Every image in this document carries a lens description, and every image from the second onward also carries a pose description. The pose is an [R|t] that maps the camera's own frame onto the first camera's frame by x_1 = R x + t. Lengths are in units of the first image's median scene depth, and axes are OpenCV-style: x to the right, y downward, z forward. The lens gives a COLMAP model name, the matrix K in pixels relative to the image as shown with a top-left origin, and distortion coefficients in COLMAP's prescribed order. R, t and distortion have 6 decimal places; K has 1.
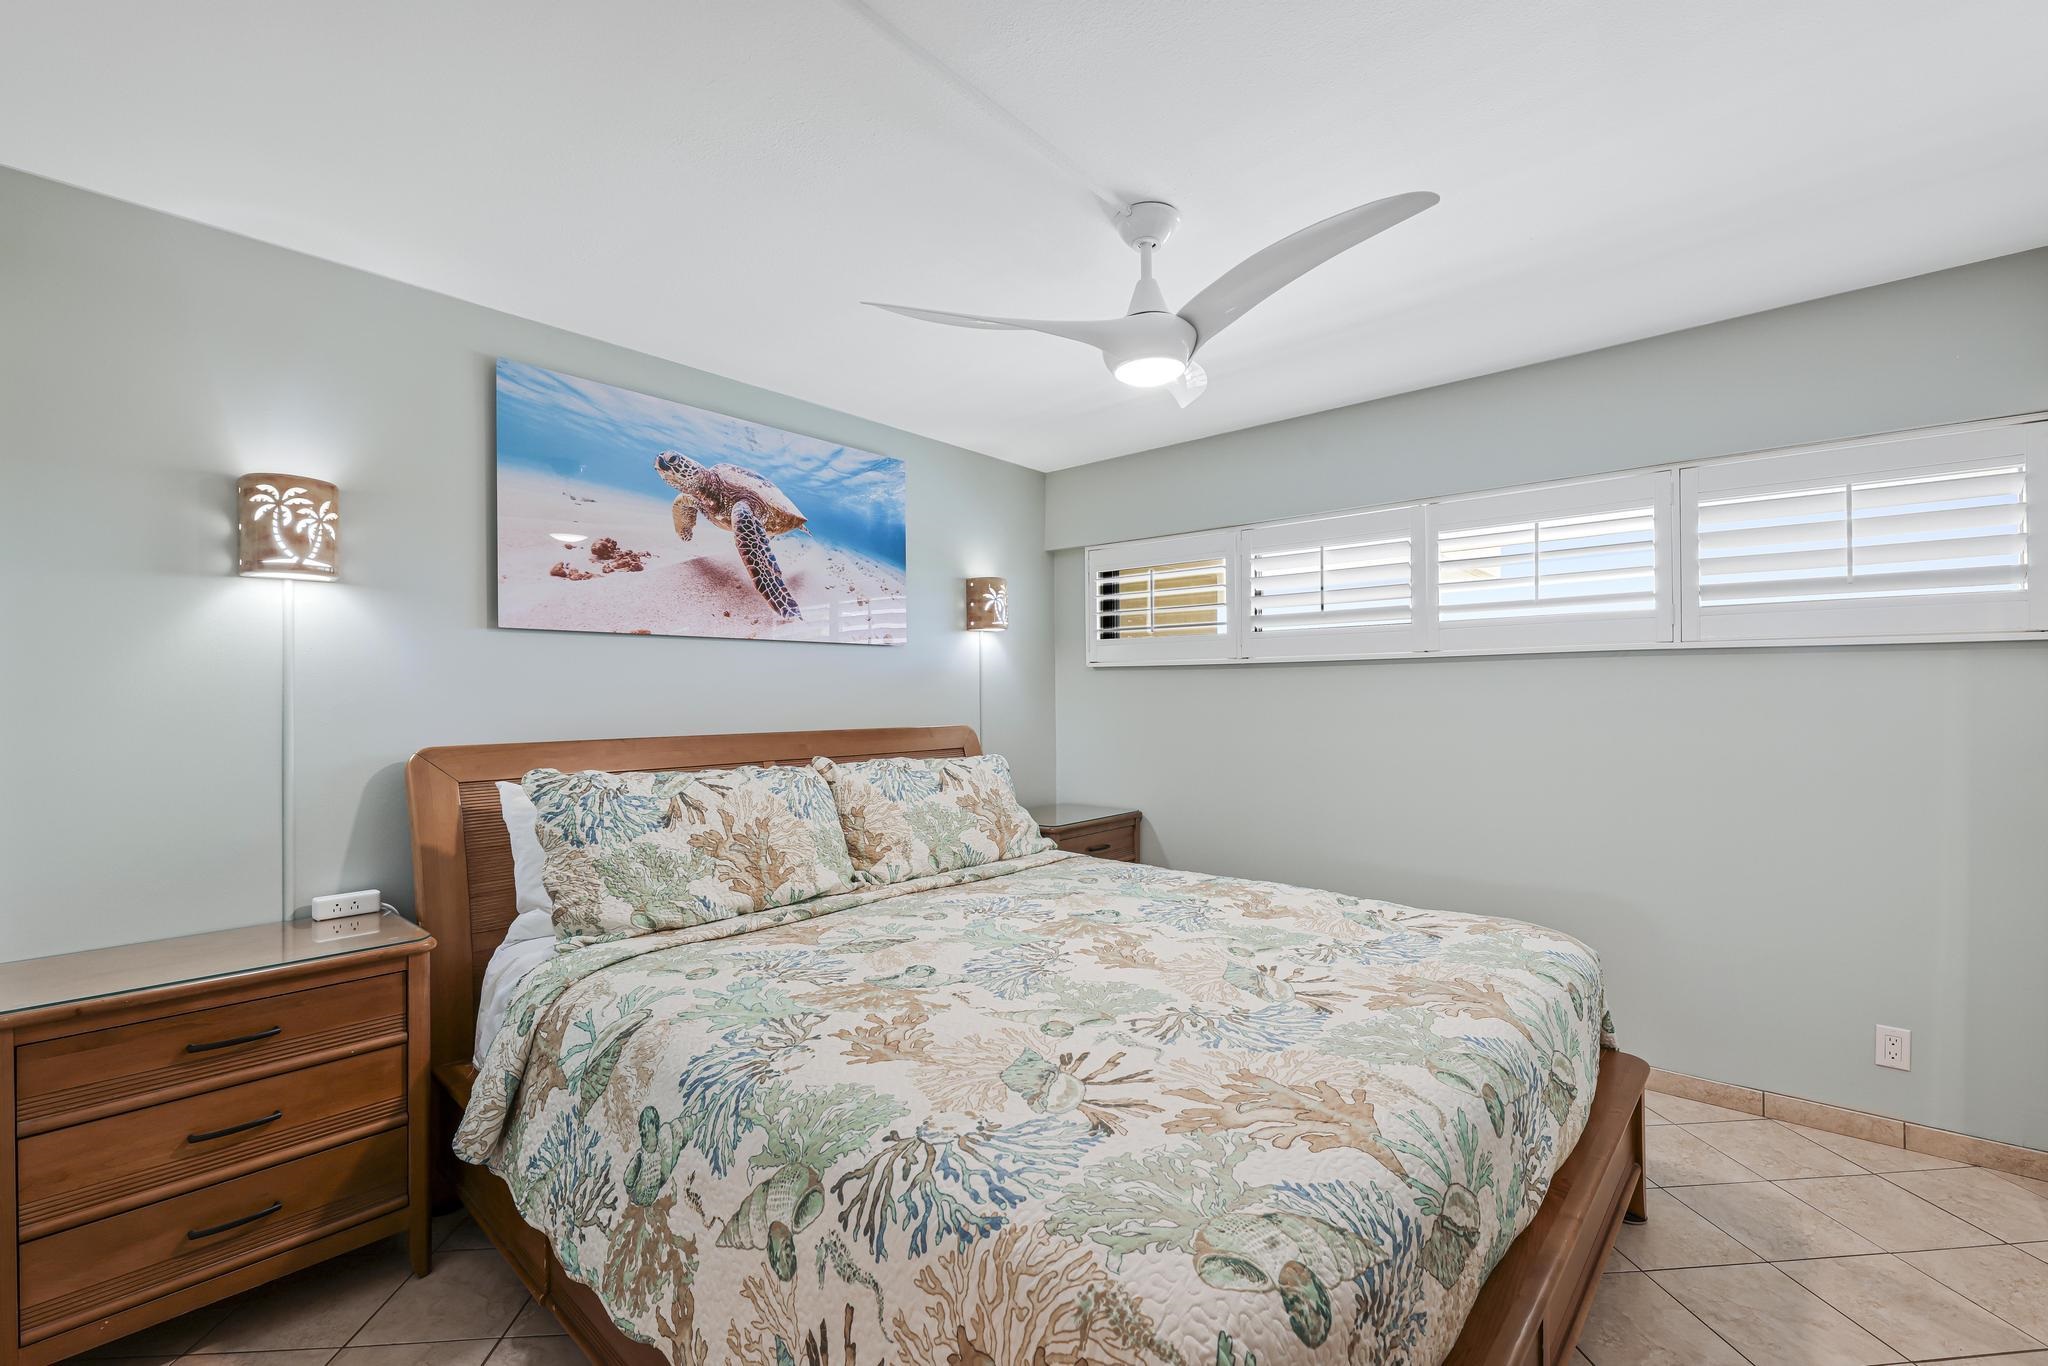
lens RADIAL K [[869.4, 0, 1021.5], [0, 869.4, 698.0], [0, 0, 1]] dist [-0.001902, -0.000913]
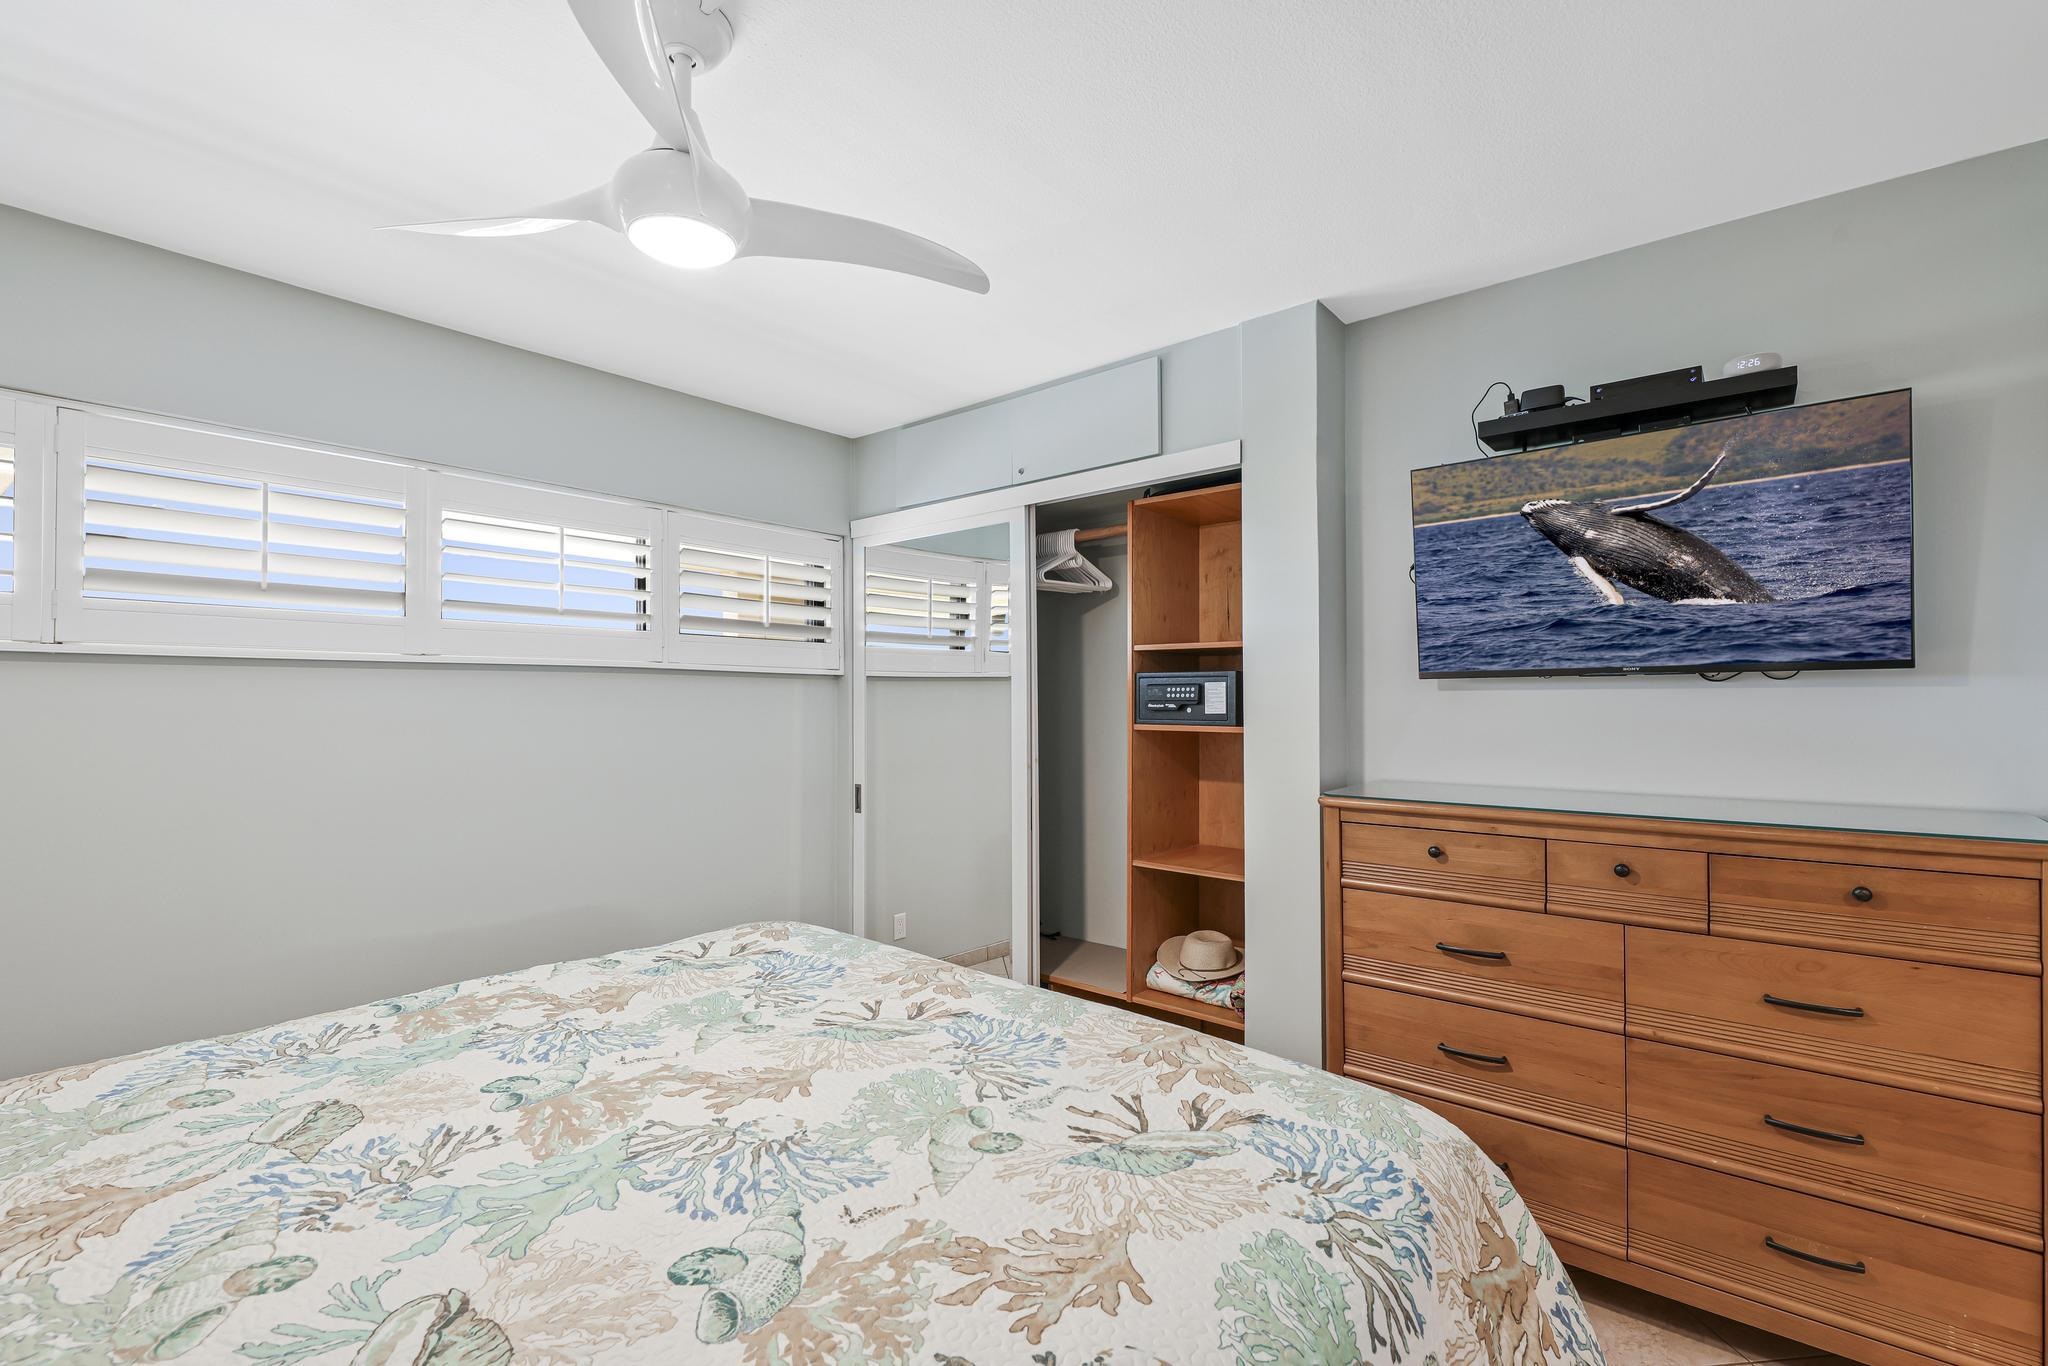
lens RADIAL K [[928.6, 0, 996.1], [0, 928.6, 675.6], [0, 0, 1]] dist [-0.010182, 0.000756]
pose [[-0.018122, 0.034336, 0.999246, -0.664597], [0.008159, 0.999382, -0.034193, -0.002352], [-0.999802, 0.007534, -0.018391, 0.854011]]
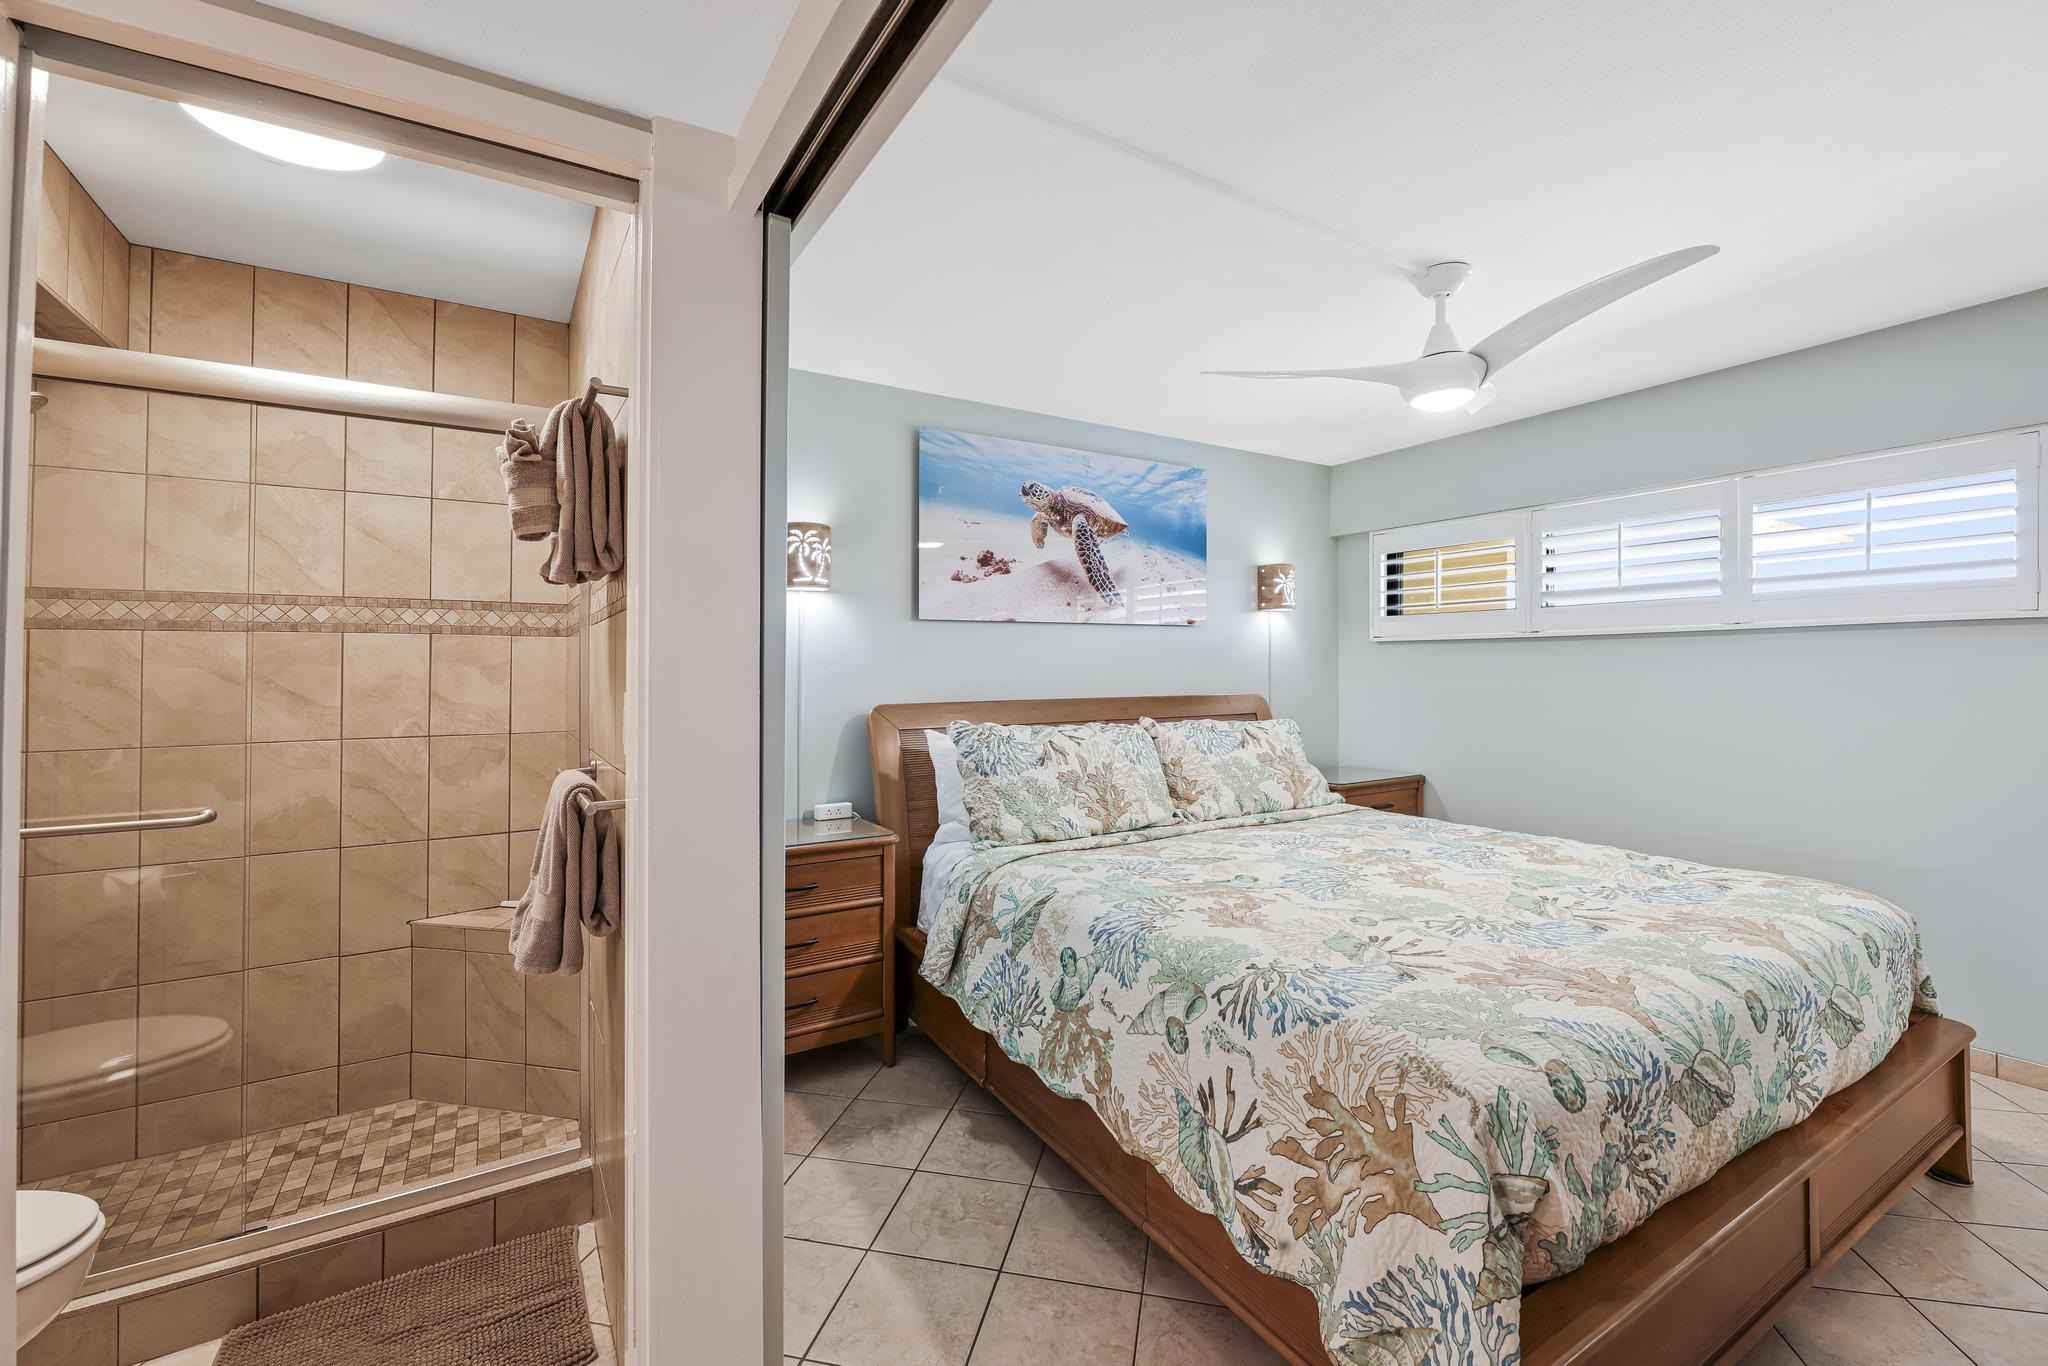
lens RADIAL K [[834.9, 0, 1024.9], [0, 834.9, 668.5], [0, 0, 1]] dist [0.012243, -0.010542]
pose [[0.954903, -0.000464, -0.296916, -0.061854], [0.000274, 1.000000, -0.000680, -0.002520], [0.296917, 0.000568, 0.954903, -0.310486]]
